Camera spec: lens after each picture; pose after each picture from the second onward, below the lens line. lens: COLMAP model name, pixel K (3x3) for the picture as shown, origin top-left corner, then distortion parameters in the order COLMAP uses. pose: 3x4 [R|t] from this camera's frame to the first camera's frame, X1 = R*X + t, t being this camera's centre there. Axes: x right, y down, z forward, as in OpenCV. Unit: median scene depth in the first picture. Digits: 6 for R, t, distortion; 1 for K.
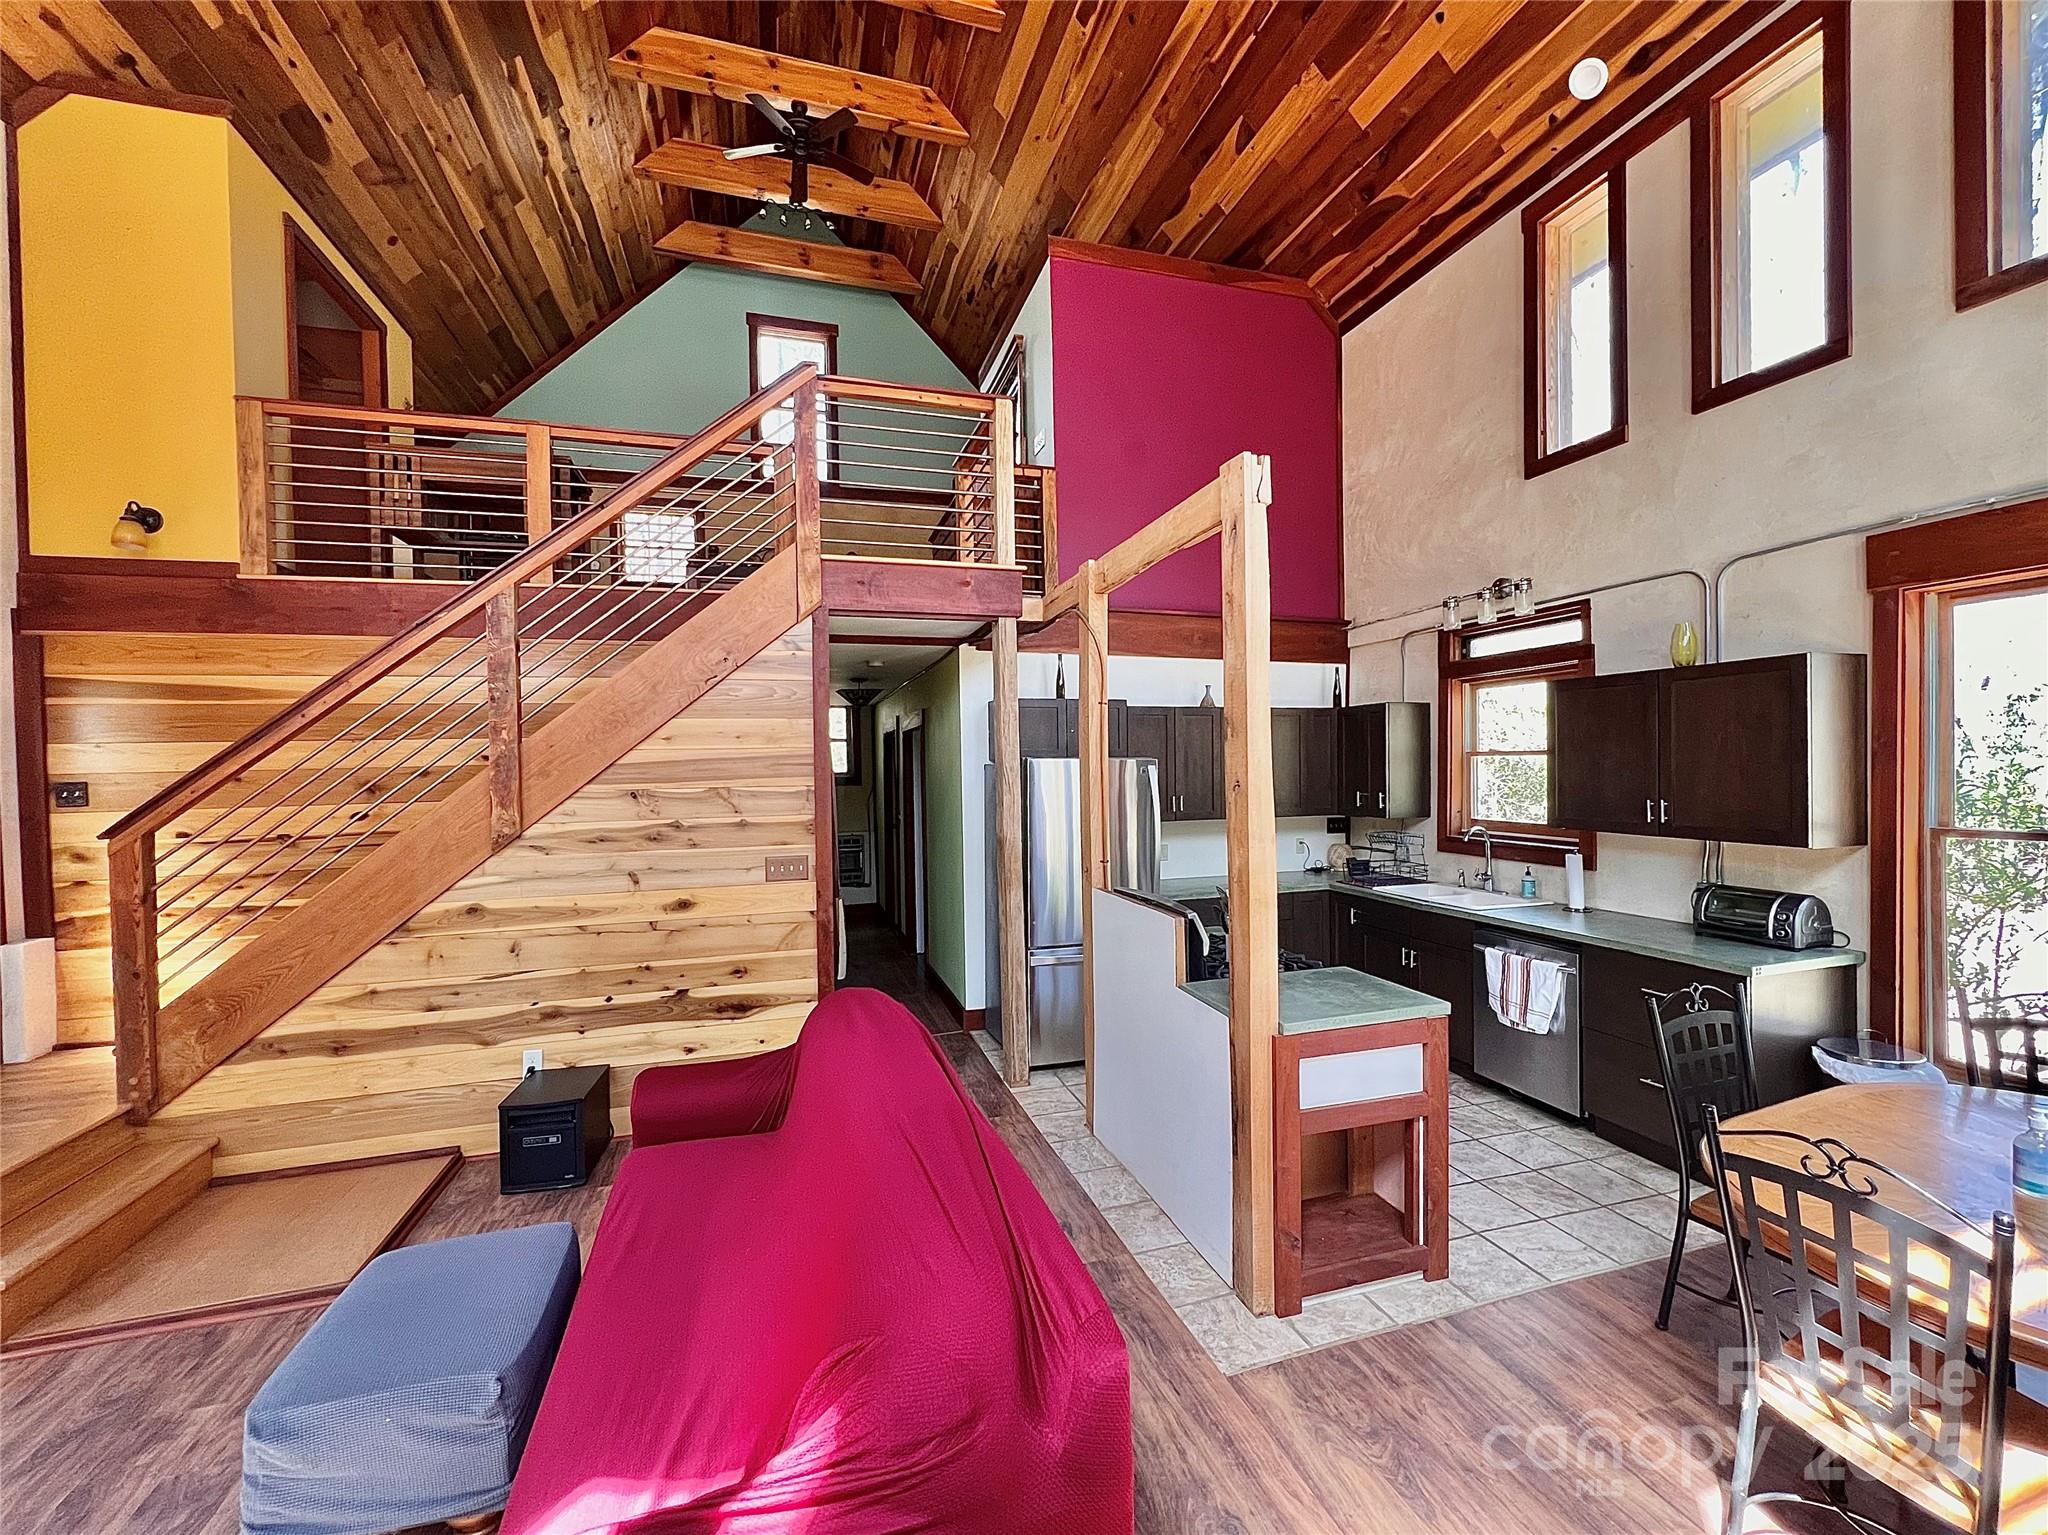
lens RADIAL K [[832.4, 0, 1033.1], [0, 832.4, 769.9], [0, 0, 1]] dist [-0.000469, 0.000162]
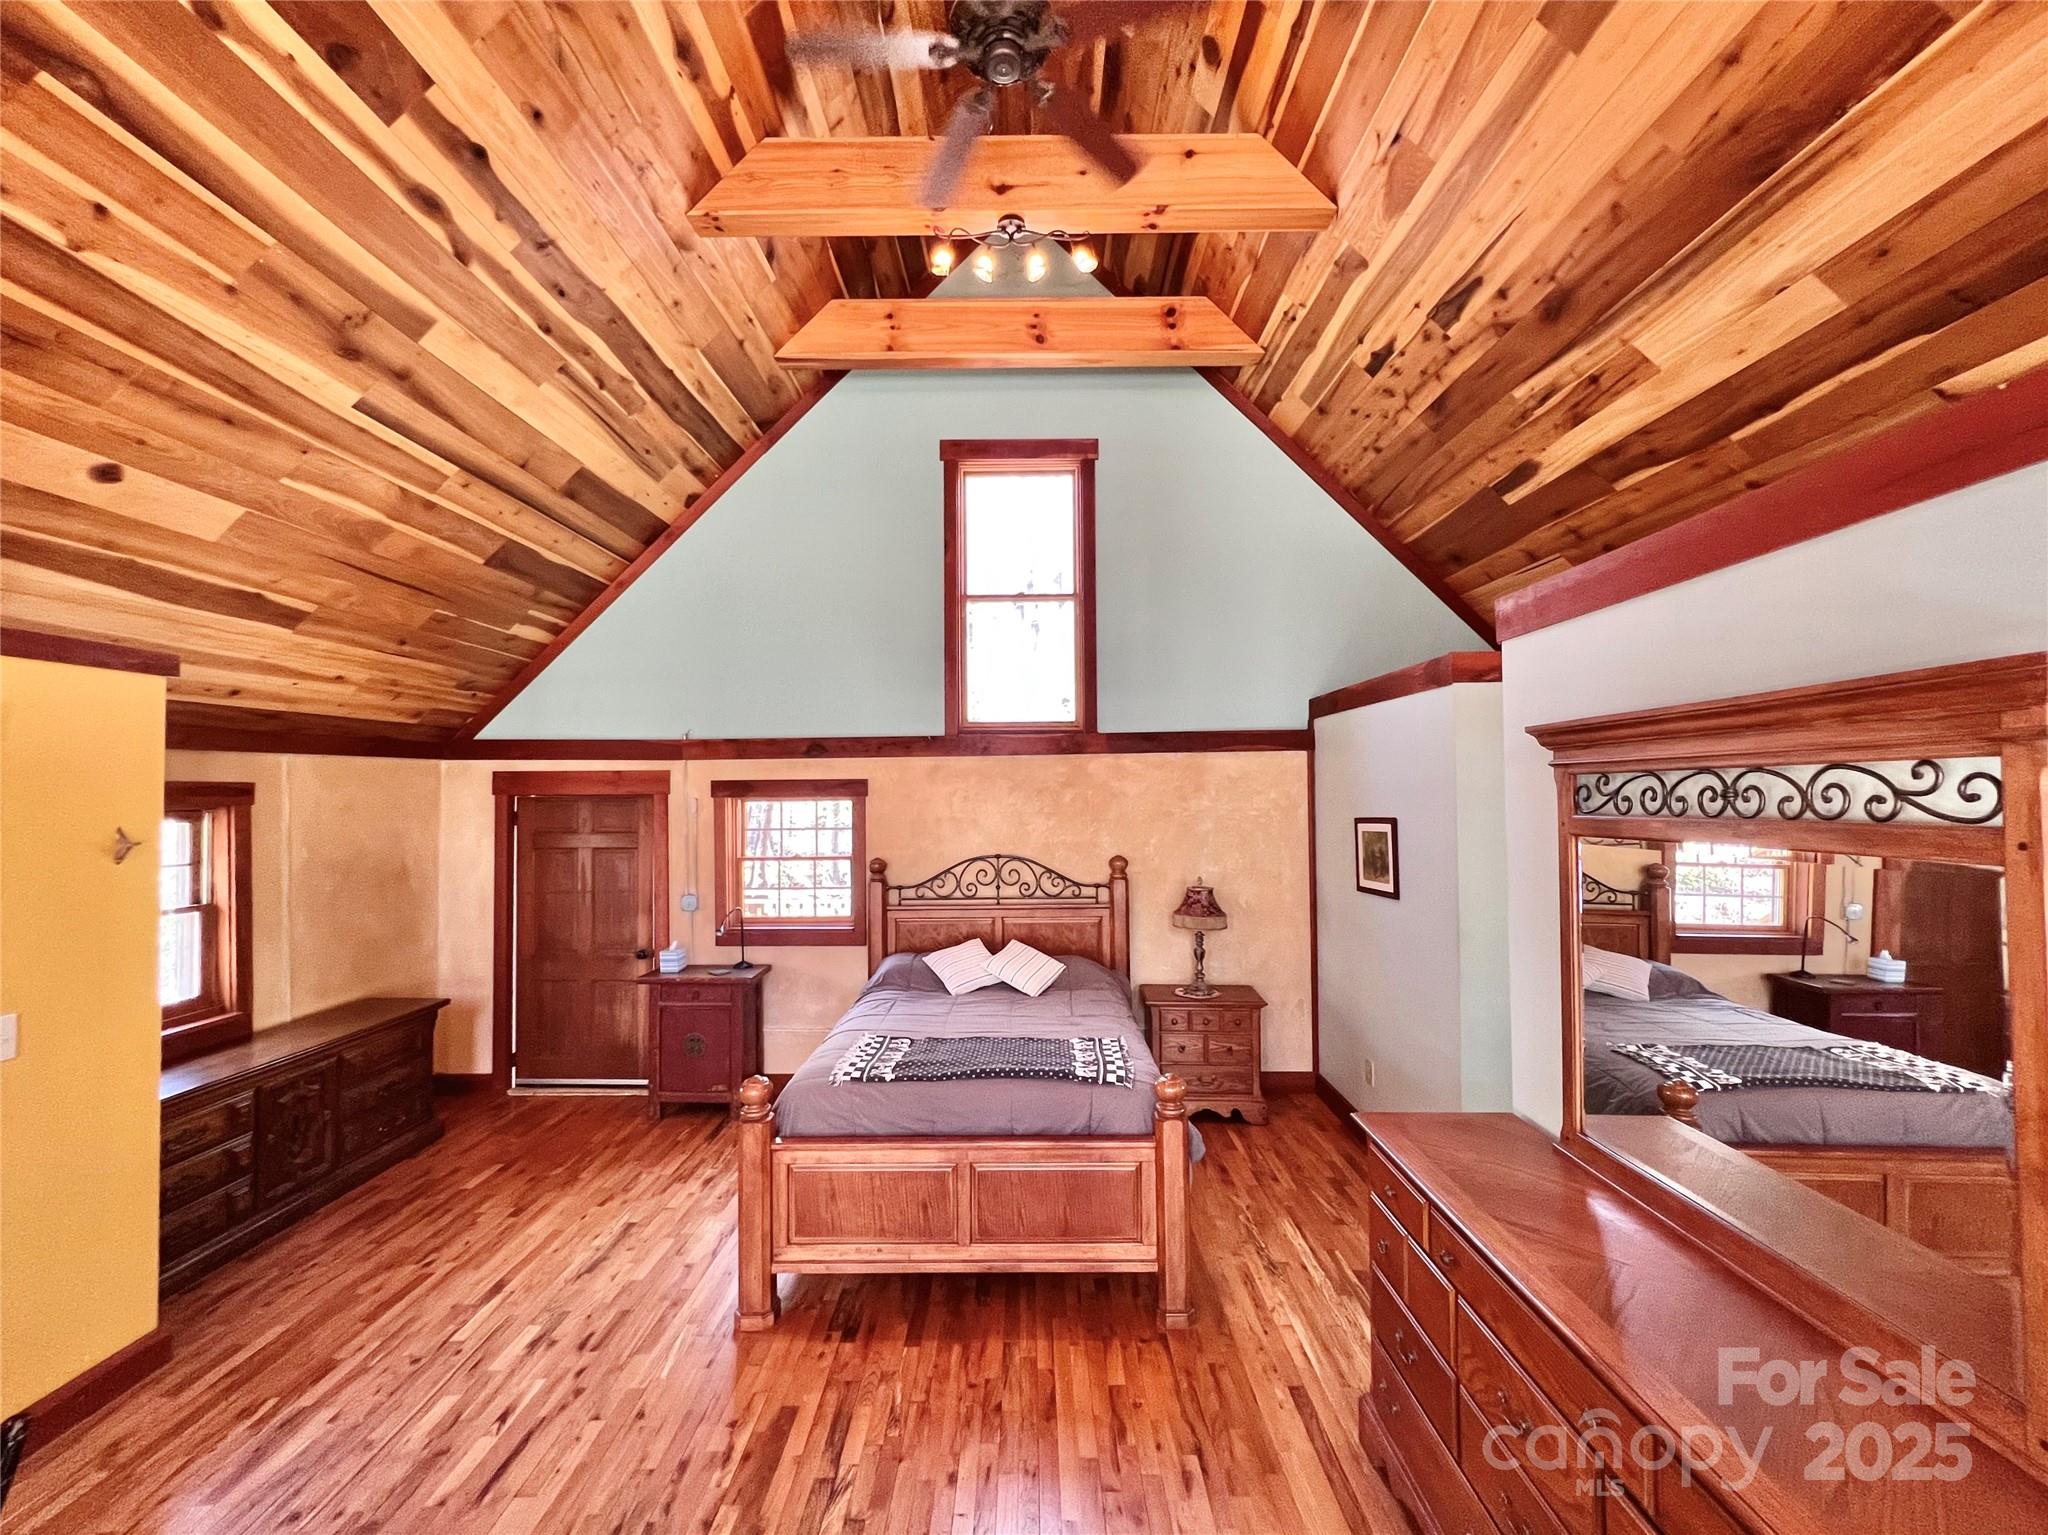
lens RADIAL K [[832.7, 0, 1024.7], [0, 832.7, 769.1], [0, 0, 1]] dist [-0.000712, 0.000272]
pose [[0.951858, 0.004827, -0.306500, -0.260785], [-0.012906, 0.999620, -0.024338, -0.711168], [0.306266, 0.027122, 0.951559, 1.099887]]
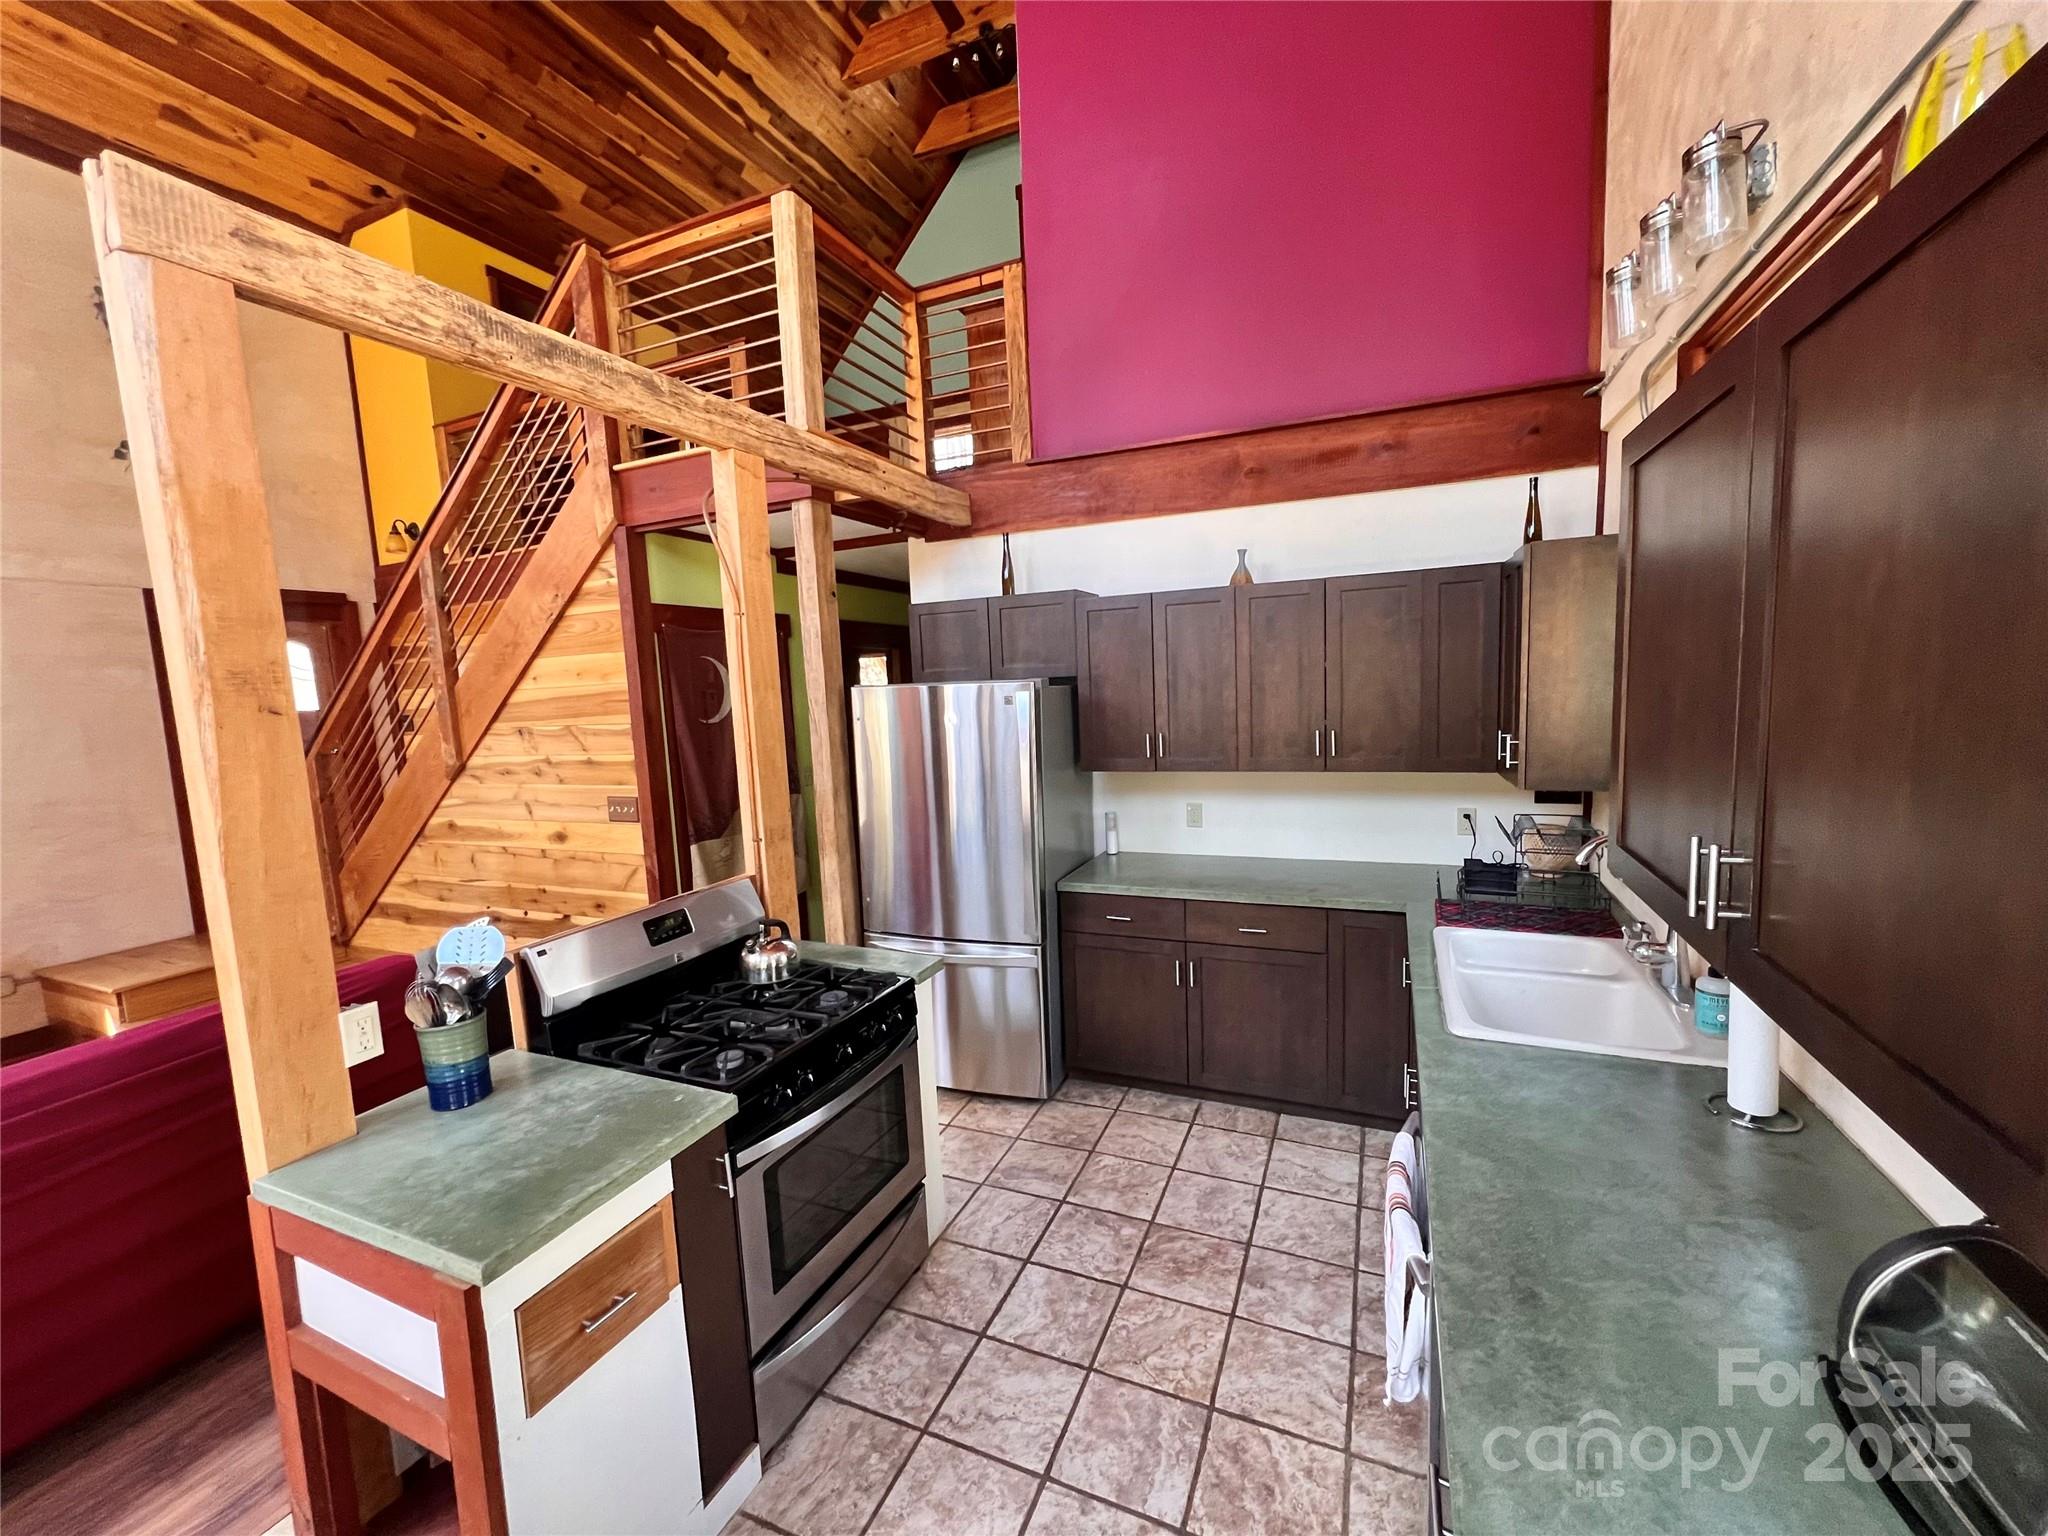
lens RADIAL K [[819.7, 0, 1023.8], [0, 819.7, 770.2], [0, 0, 1]] dist [0.001339, 0.000041]
pose [[0.753061, 0.051431, -0.655937, 0.663636], [0.030137, 0.993198, 0.112474, -0.019474], [0.657260, -0.104468, 0.746388, 0.589456]]
